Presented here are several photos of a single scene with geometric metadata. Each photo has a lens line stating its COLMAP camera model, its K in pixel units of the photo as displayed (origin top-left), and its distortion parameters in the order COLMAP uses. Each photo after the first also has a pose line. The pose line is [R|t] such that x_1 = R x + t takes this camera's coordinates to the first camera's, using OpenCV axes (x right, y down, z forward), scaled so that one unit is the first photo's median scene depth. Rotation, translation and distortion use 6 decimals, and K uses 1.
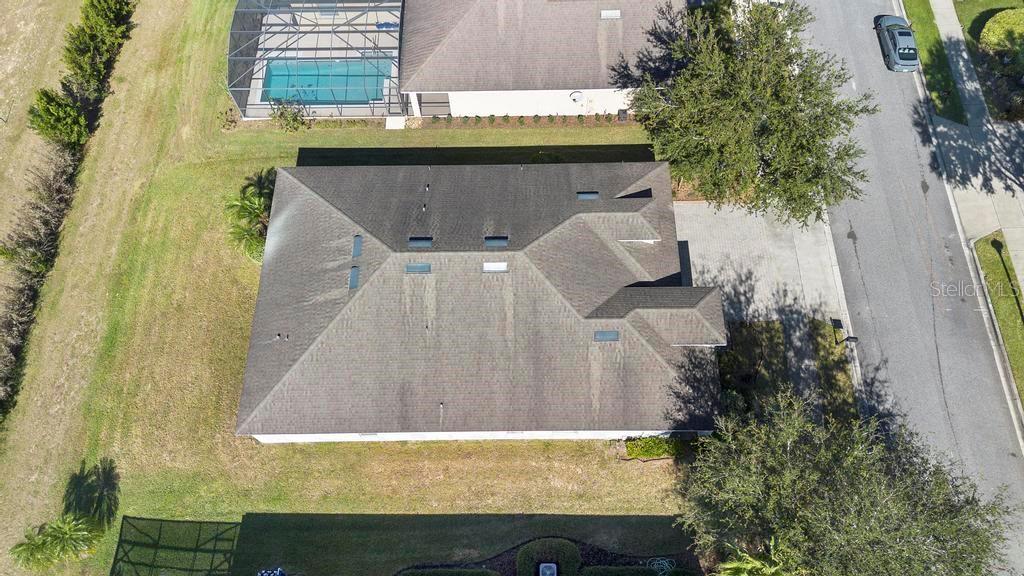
lens RADIAL K [[728.4, 0, 513.6], [0, 728.4, 287.1], [0, 0, 1]] dist [0.031501, 0.000751]
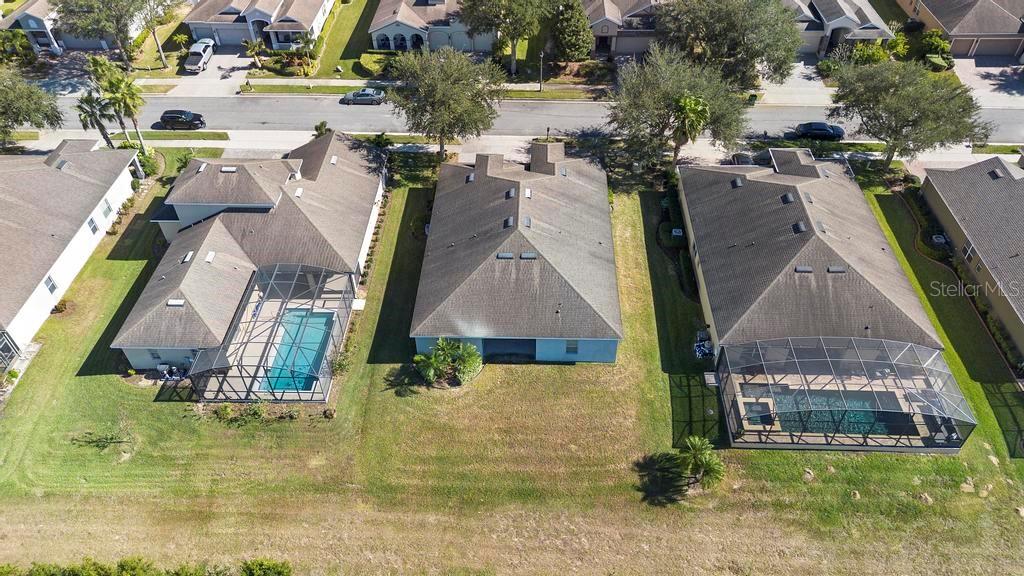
lens RADIAL K [[728.4, 0, 515.5], [0, 728.4, 289.4], [0, 0, 1]] dist [0.031501, 0.000751]
pose [[0.028994, -0.672560, 0.739474, -1.271088], [0.905905, 0.330361, 0.264947, -0.381716], [-0.422486, 0.662212, 0.618854, 0.097739]]
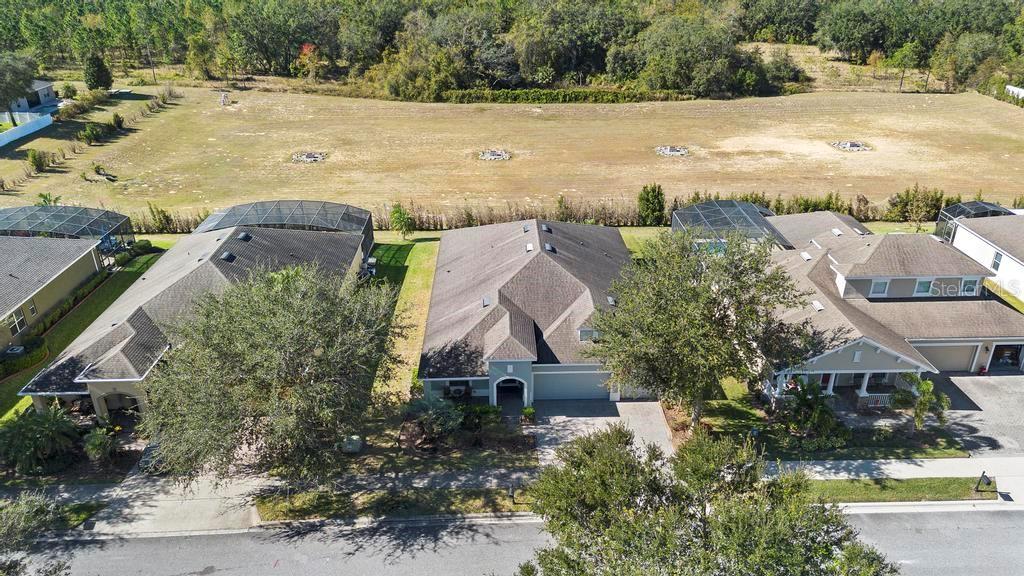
lens RADIAL K [[728.4, 0, 514.3], [0, 728.4, 287.6], [0, 0, 1]] dist [0.031501, 0.000751]
pose [[0.026181, 0.446025, -0.894637, 1.177067], [-0.896379, 0.406637, 0.176499, -0.203488], [0.442516, 0.797313, 0.410454, 0.403698]]
